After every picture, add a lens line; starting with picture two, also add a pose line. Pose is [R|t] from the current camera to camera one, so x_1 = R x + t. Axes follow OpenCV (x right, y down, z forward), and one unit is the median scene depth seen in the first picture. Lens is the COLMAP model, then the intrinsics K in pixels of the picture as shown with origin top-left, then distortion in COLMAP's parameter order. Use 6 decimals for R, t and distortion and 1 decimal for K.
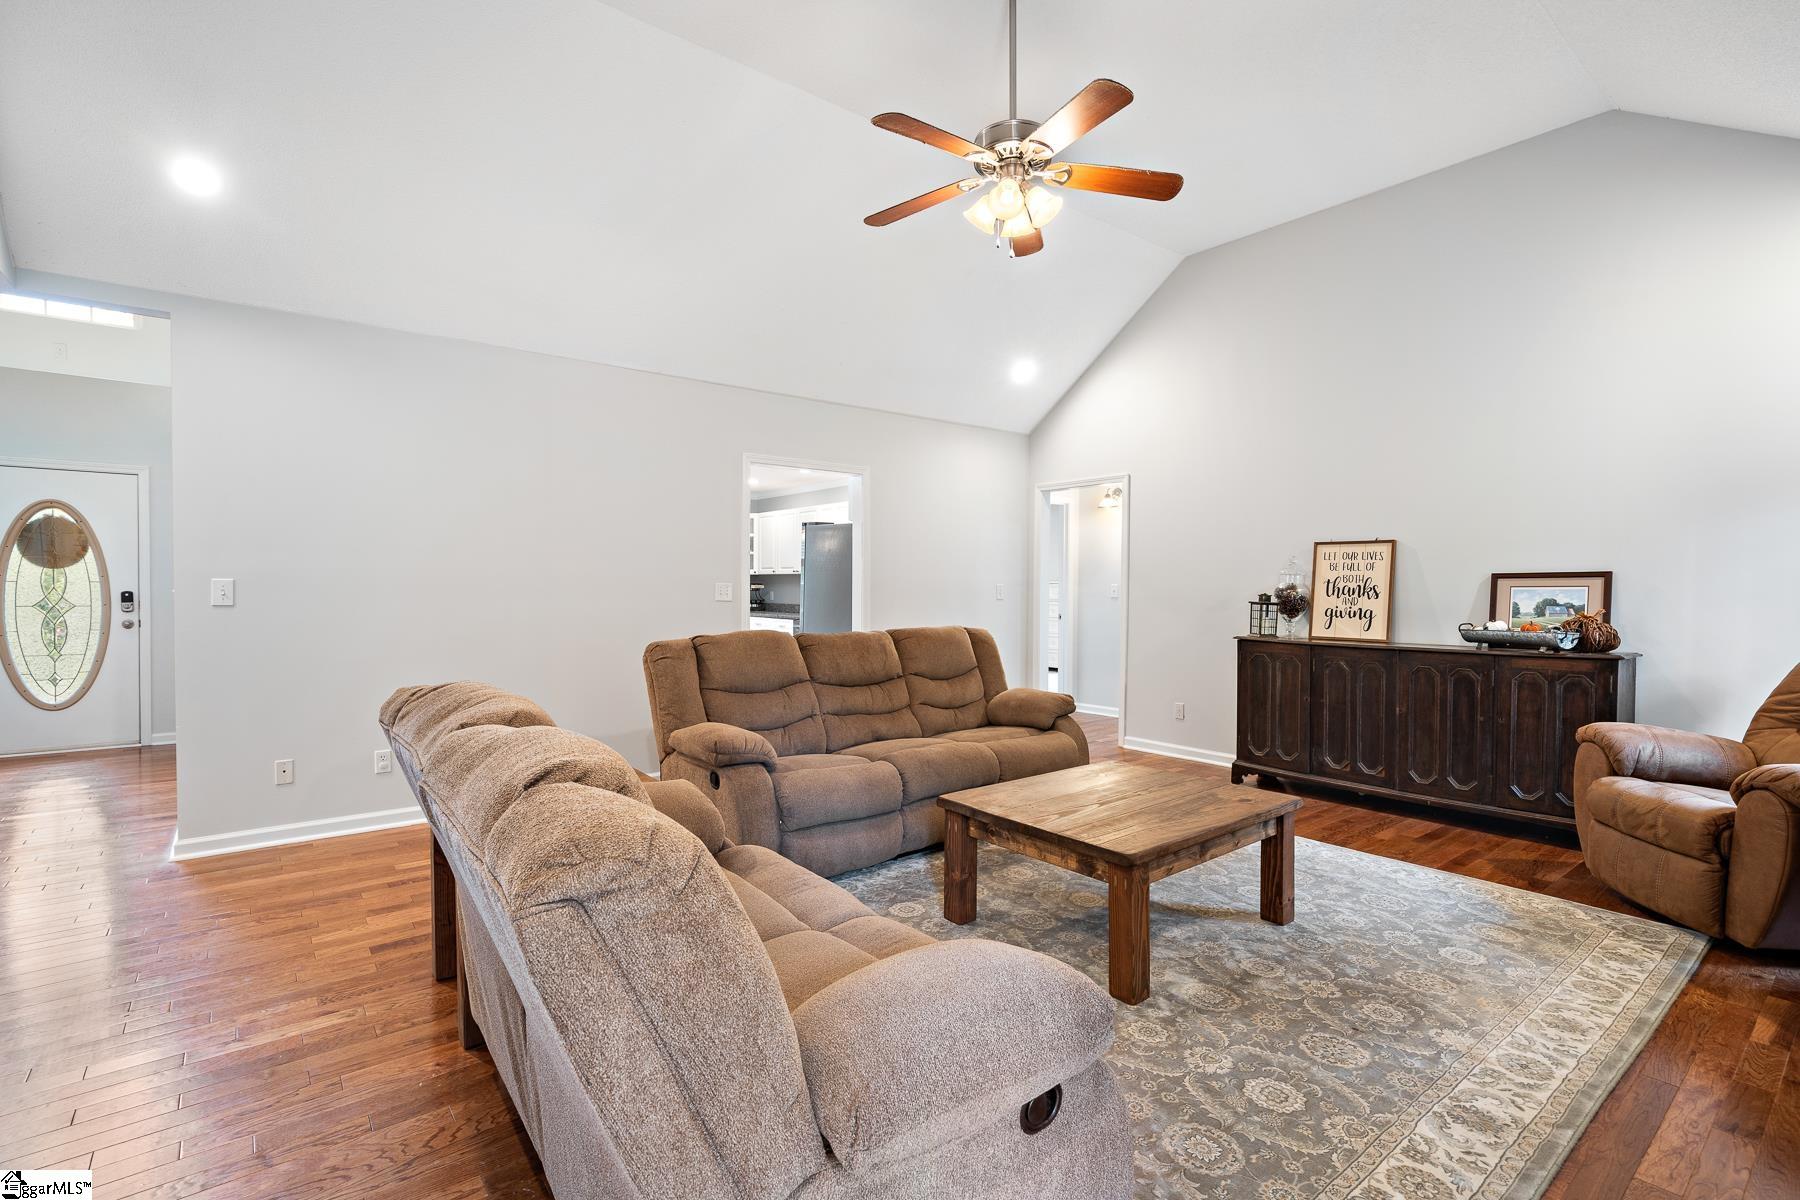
lens RADIAL K [[816.7, 0, 881.1], [0, 816.7, 590.3], [0, 0, 1]] dist [0.000367, 0.000220]
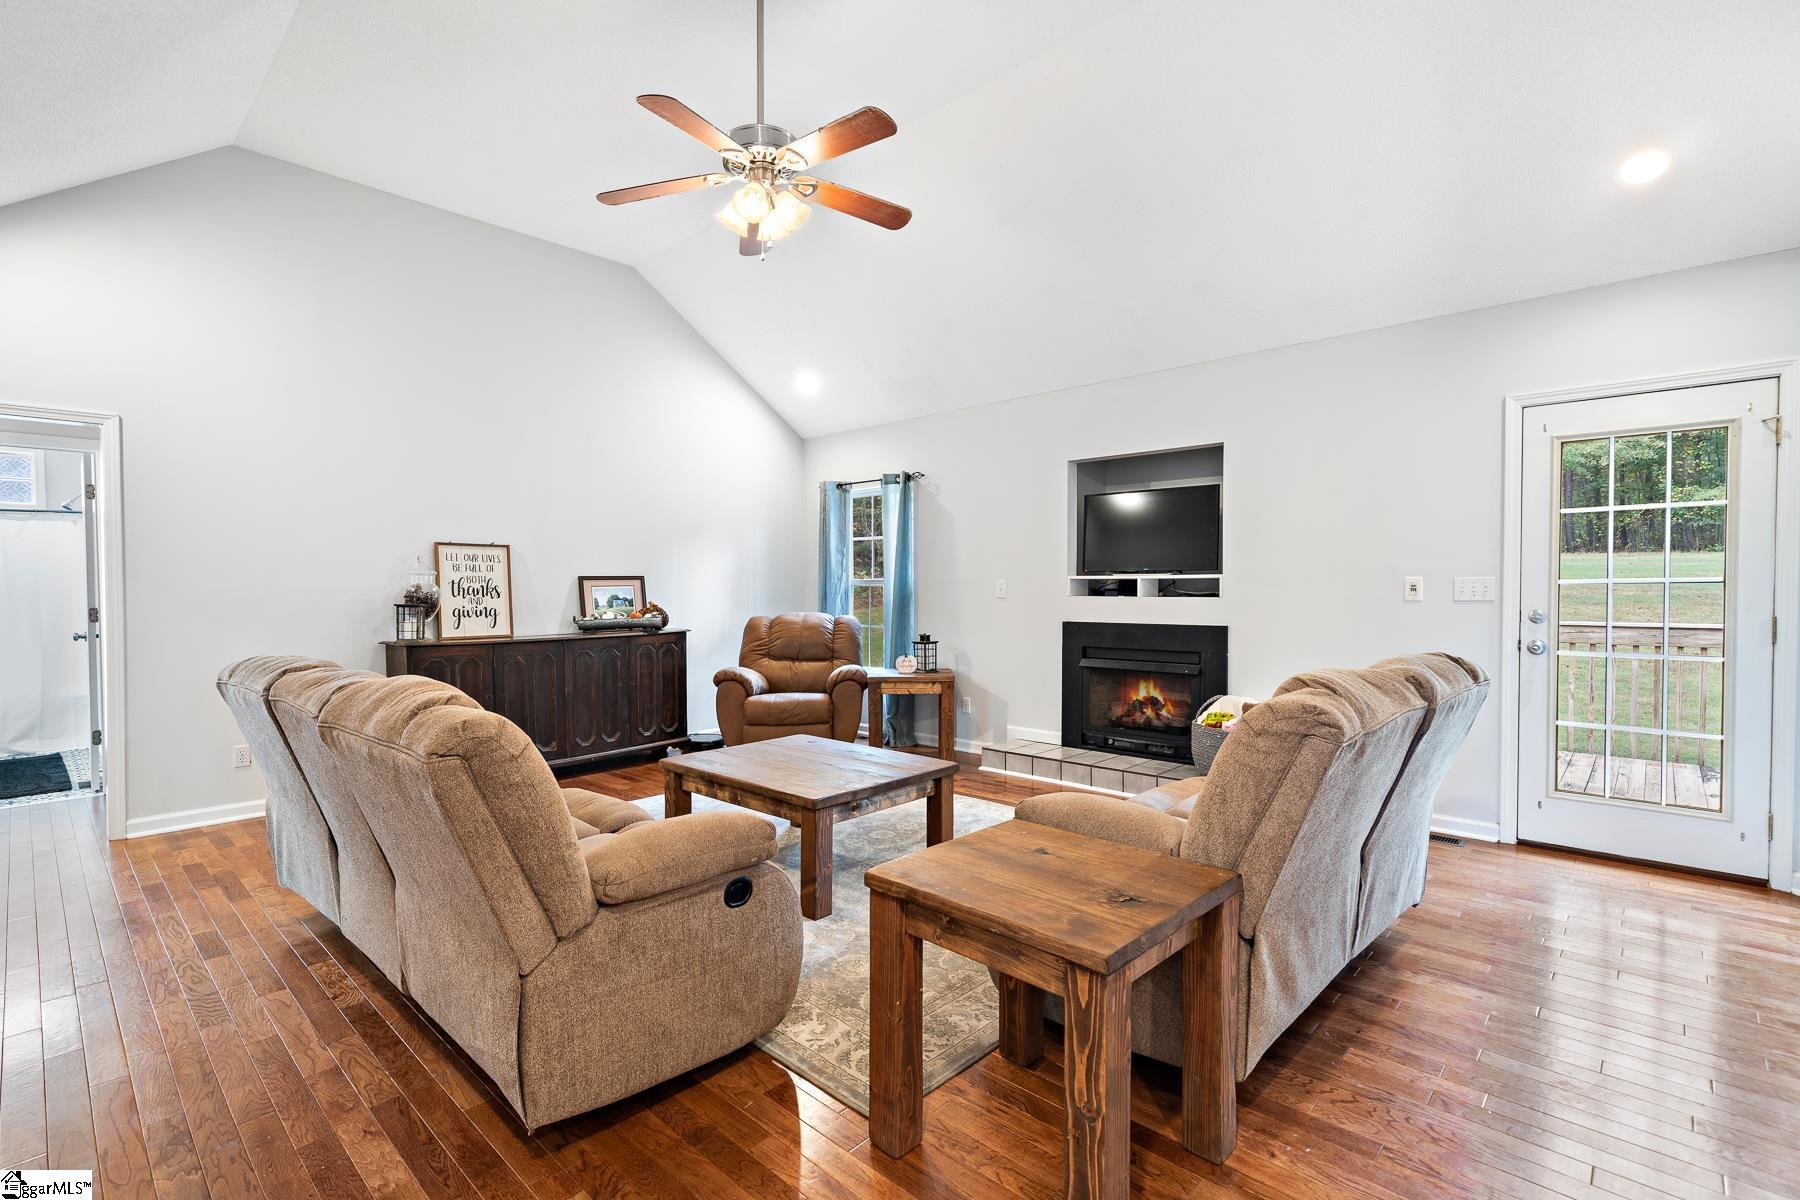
lens RADIAL K [[827.6, 0, 885.2], [0, 827.6, 604.5], [0, 0, 1]] dist [-0.000047, 0.000019]
pose [[-0.146703, -0.024039, 0.988888, -0.606652], [0.011021, 0.999603, 0.025935, -0.004148], [-0.989119, 0.014703, -0.146380, 0.699563]]
